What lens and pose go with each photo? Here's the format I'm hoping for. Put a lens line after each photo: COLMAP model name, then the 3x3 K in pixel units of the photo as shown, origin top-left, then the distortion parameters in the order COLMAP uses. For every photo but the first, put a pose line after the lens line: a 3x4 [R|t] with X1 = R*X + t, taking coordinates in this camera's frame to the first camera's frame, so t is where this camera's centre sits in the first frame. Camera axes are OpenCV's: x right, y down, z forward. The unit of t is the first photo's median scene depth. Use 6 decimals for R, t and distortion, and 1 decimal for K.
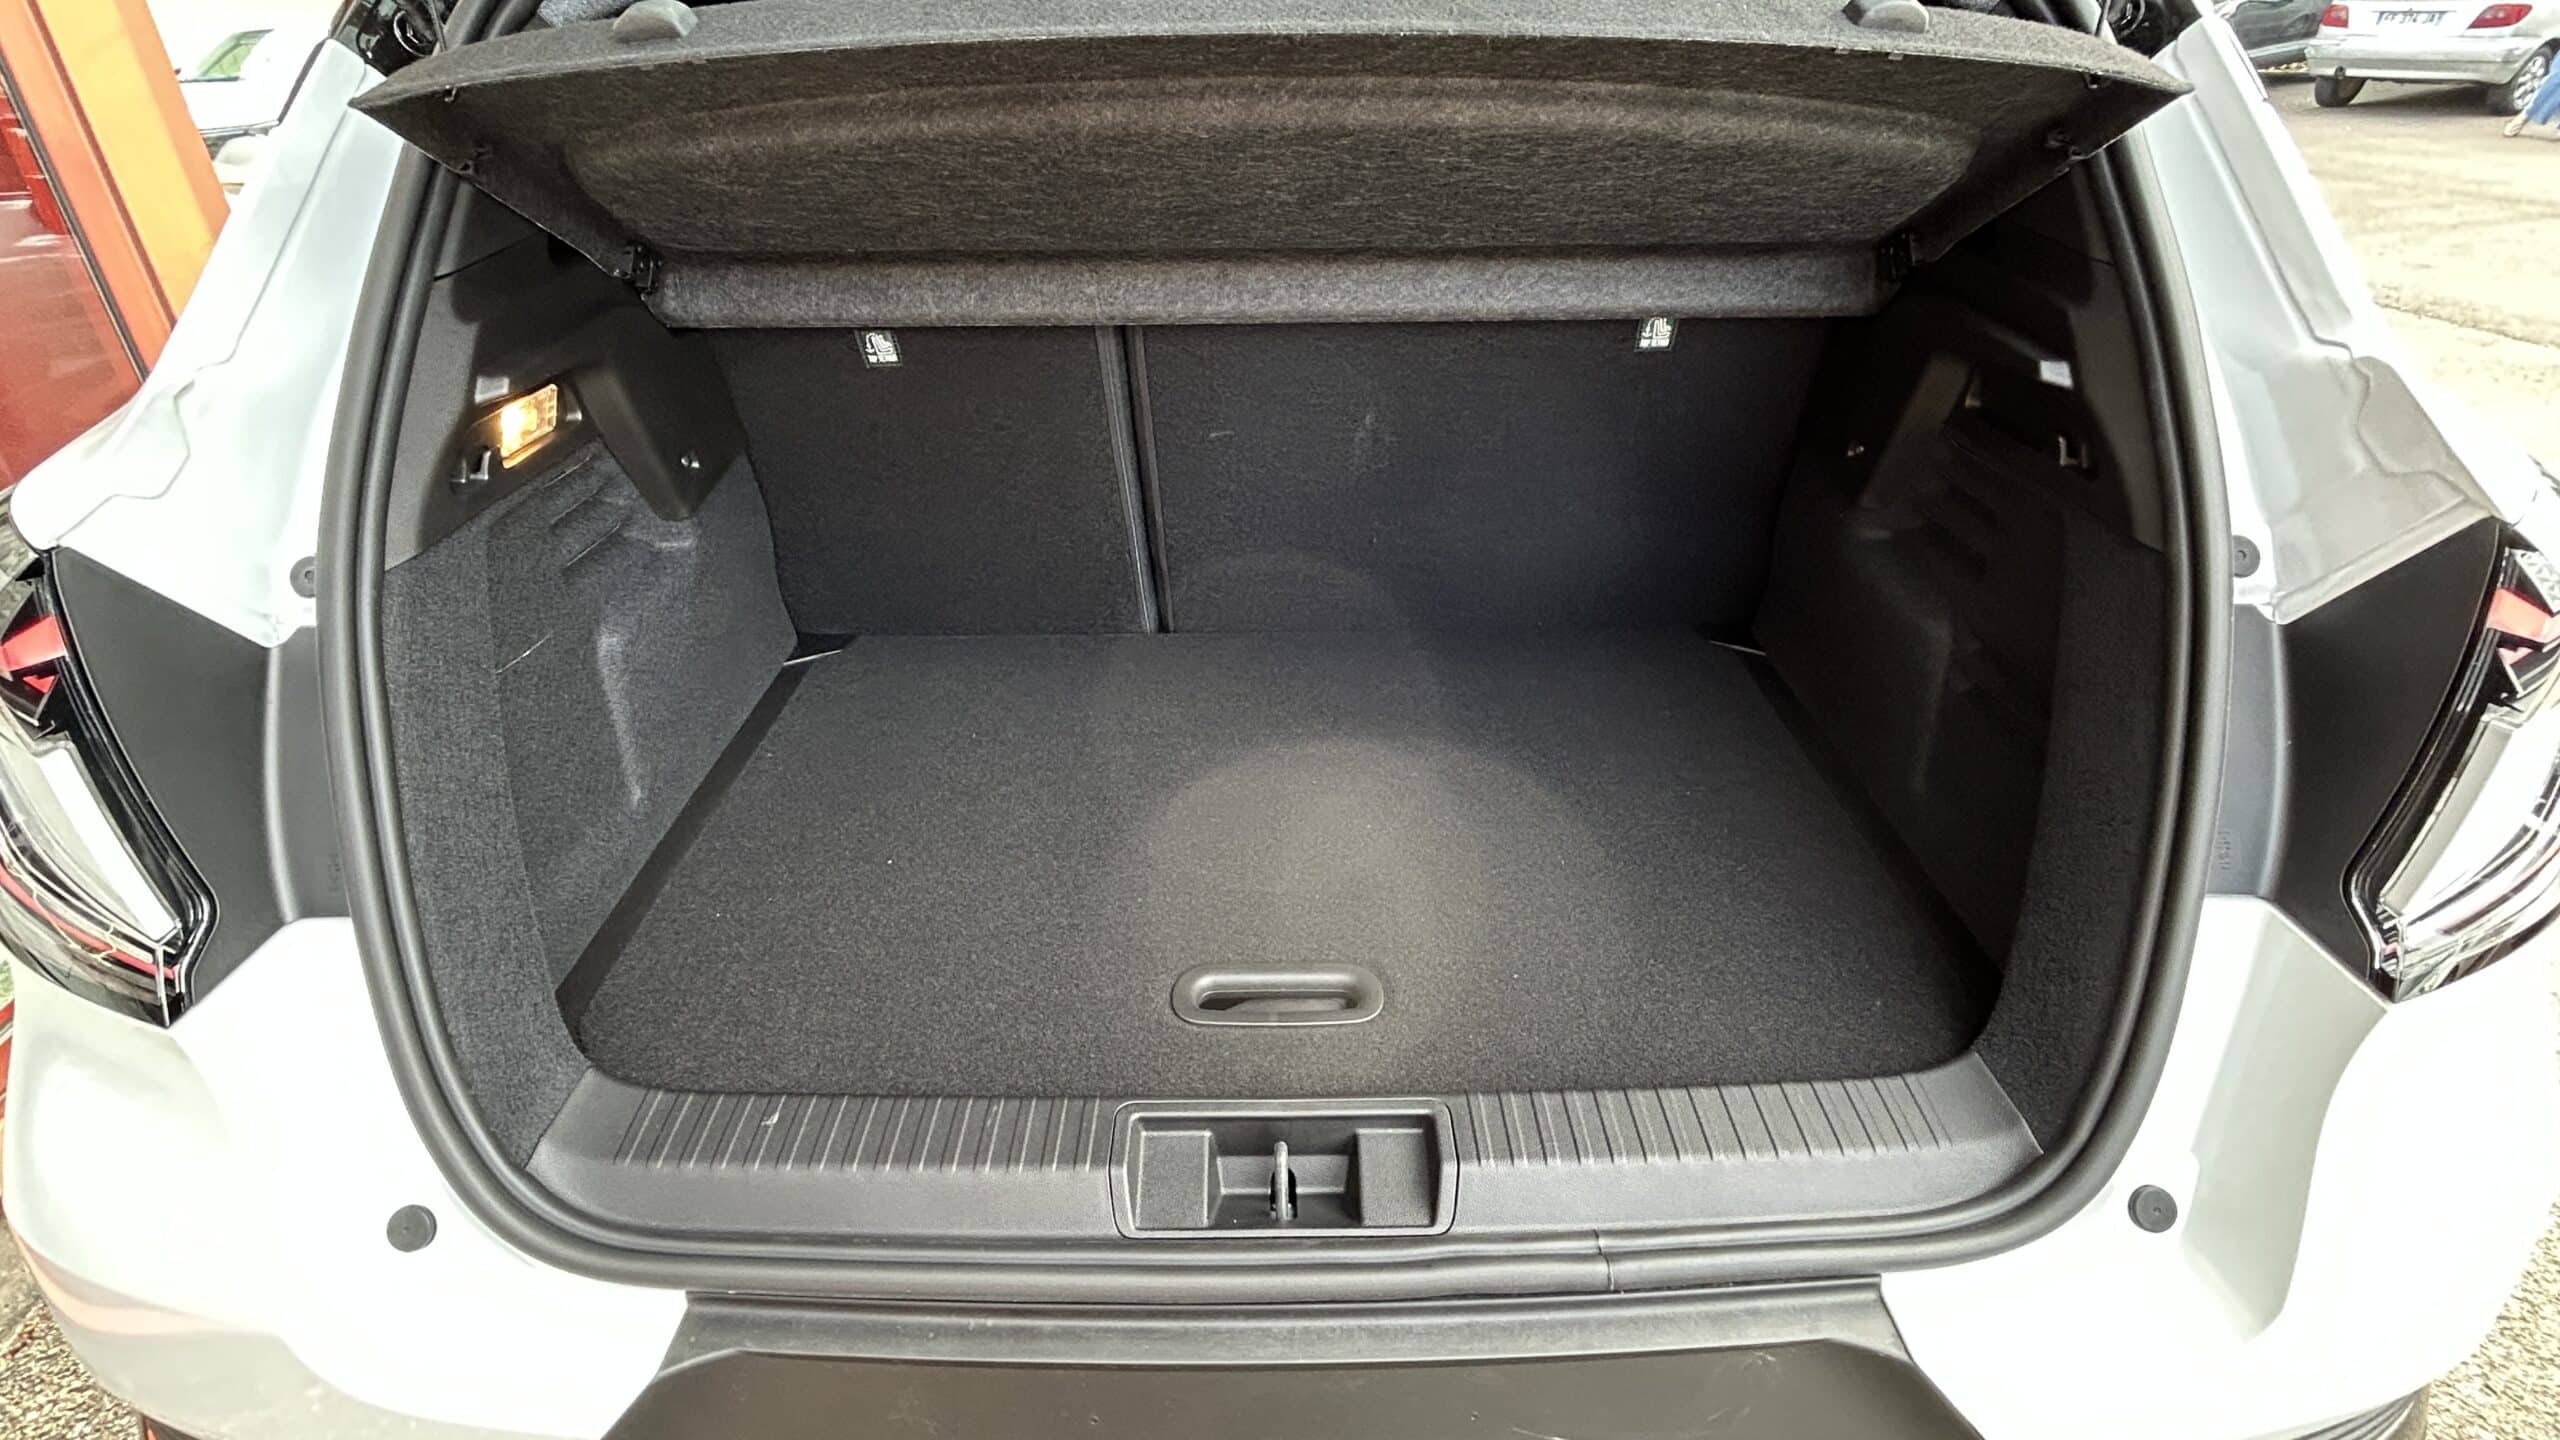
lens RADIAL K [[1338.0, 0, 1280.0], [0, 1338.0, 720.0], [0, 0, 1]] dist [0.000481, 0.000023]
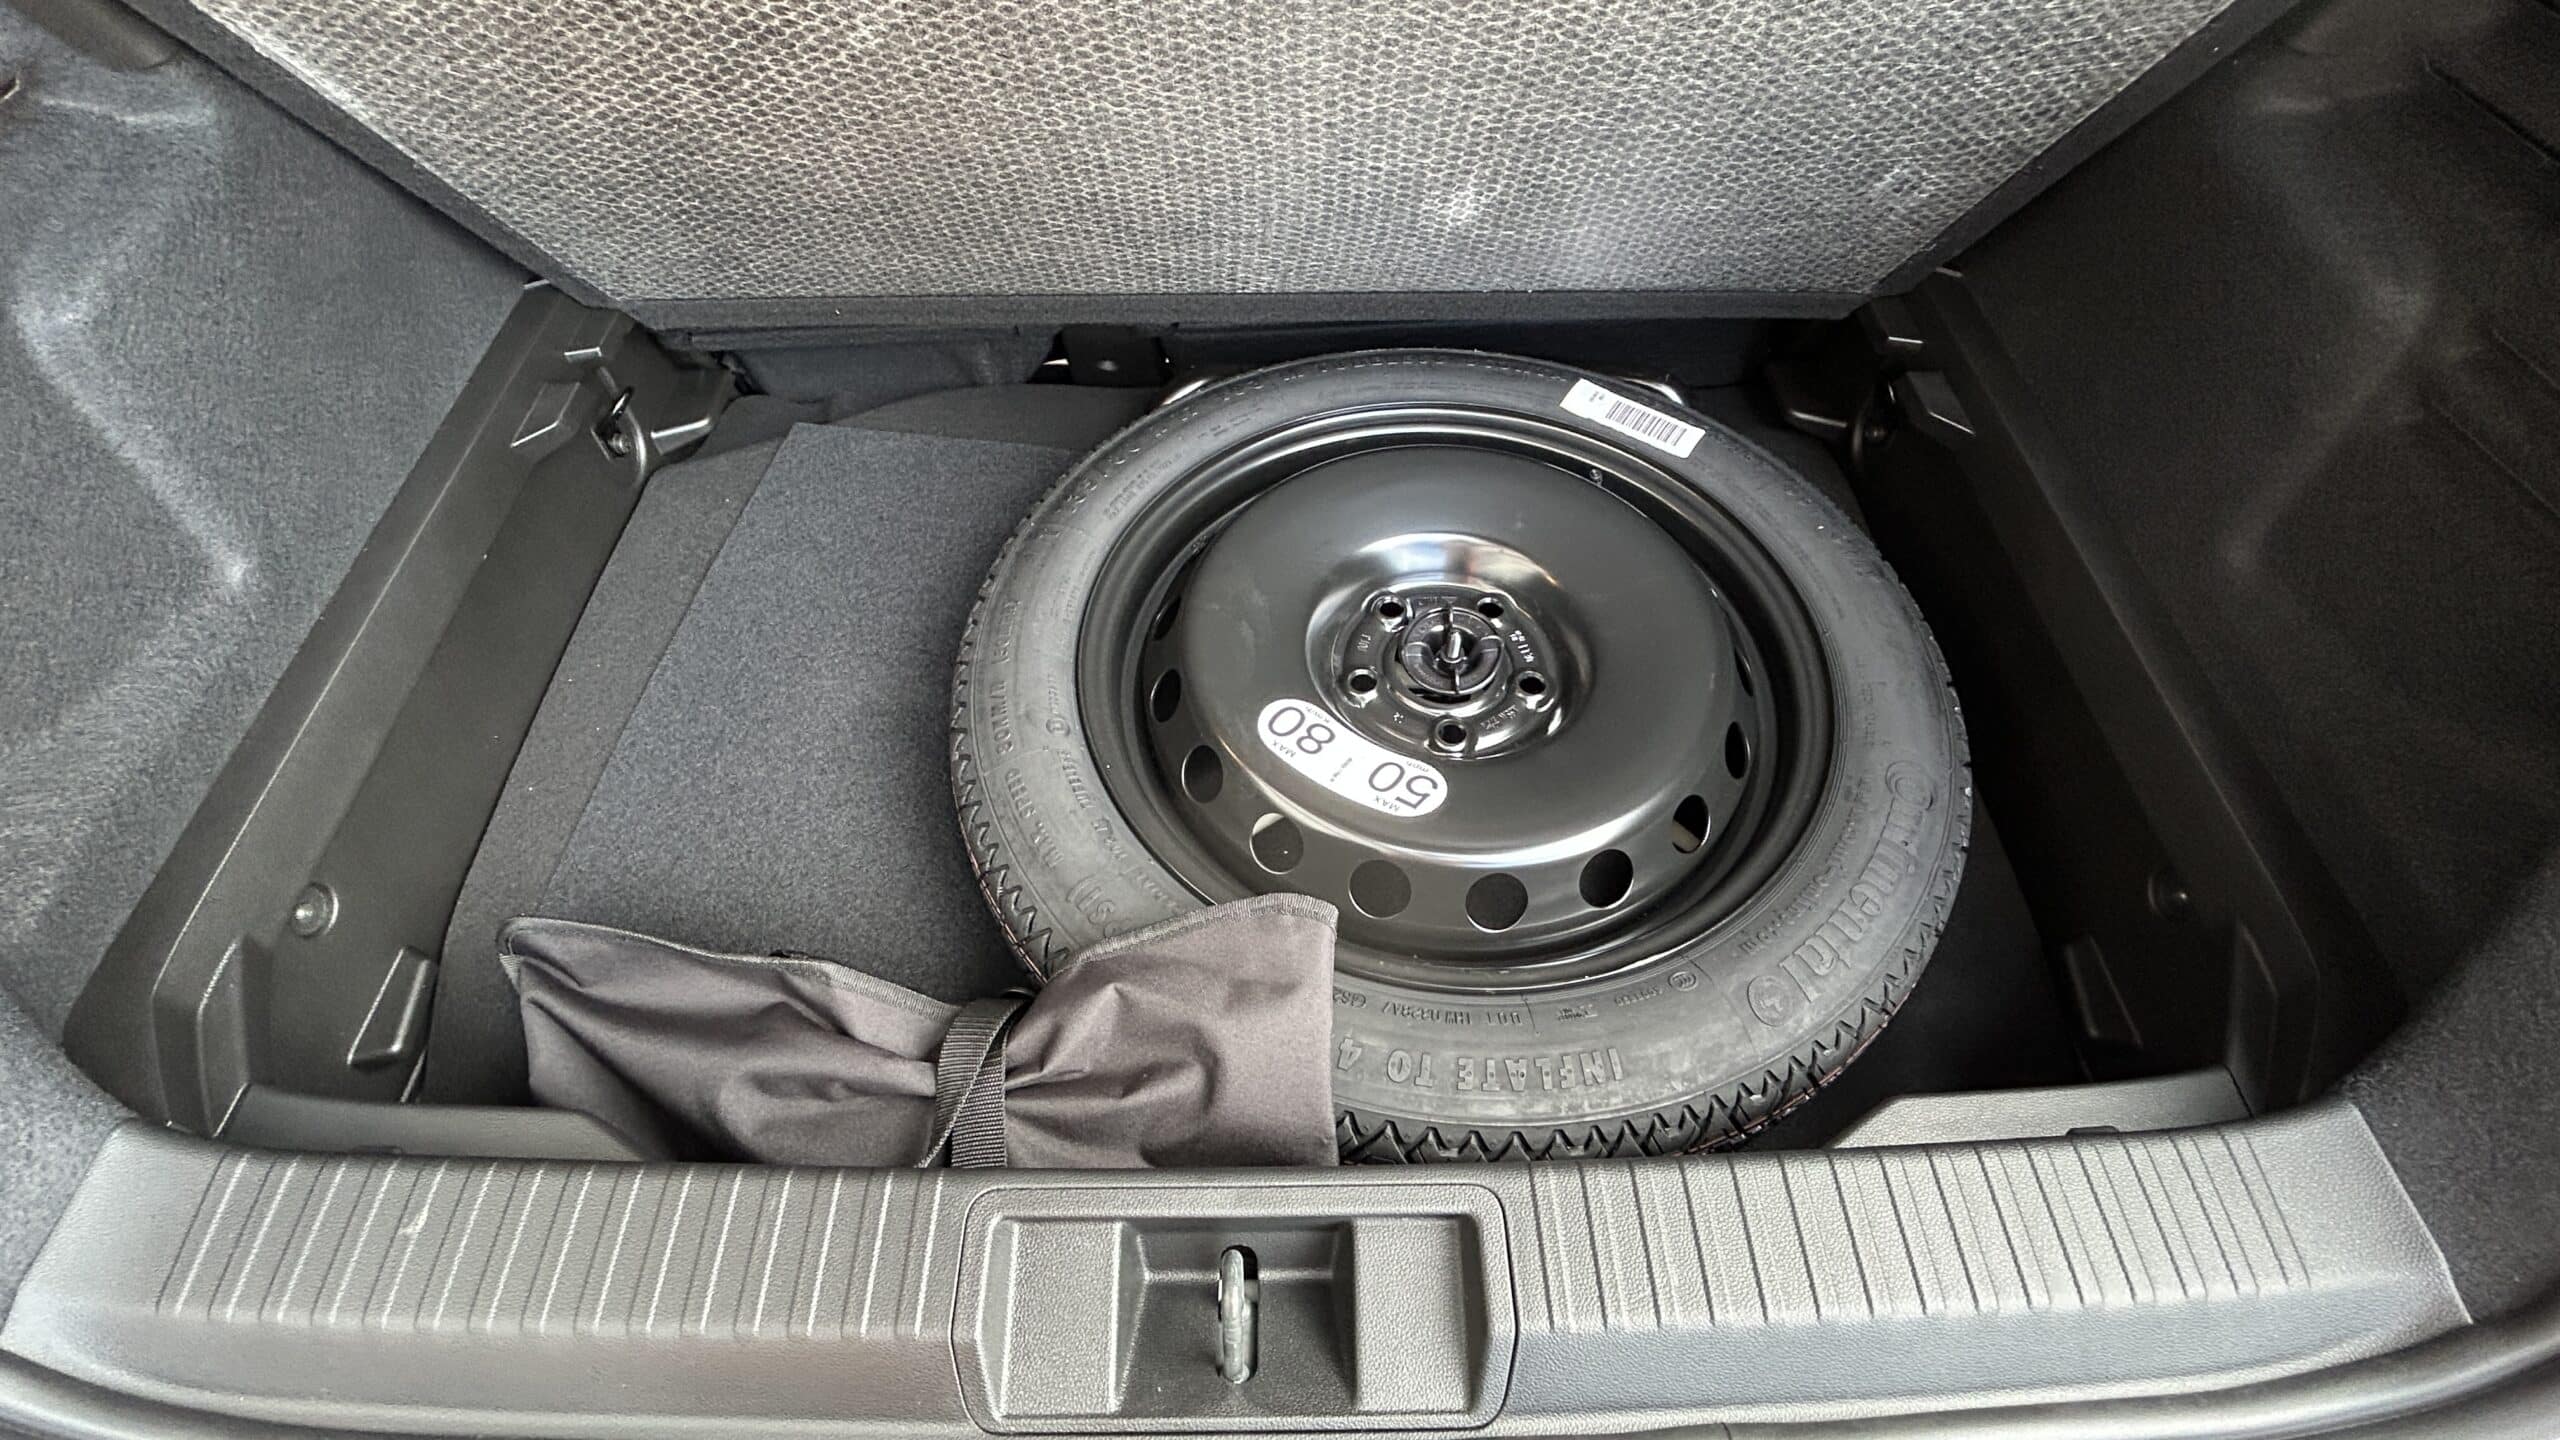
lens RADIAL K [[1131.4, 0, 1280.0], [0, 1131.4, 720.0], [0, 0, 1]] dist [-0.000797, 0.000029]
pose [[0.999992, 0.004089, 0.000067, 0.021427], [-0.003750, 0.910208, 0.414134, -0.131728], [0.001633, -0.414131, 0.910216, 0.609538]]
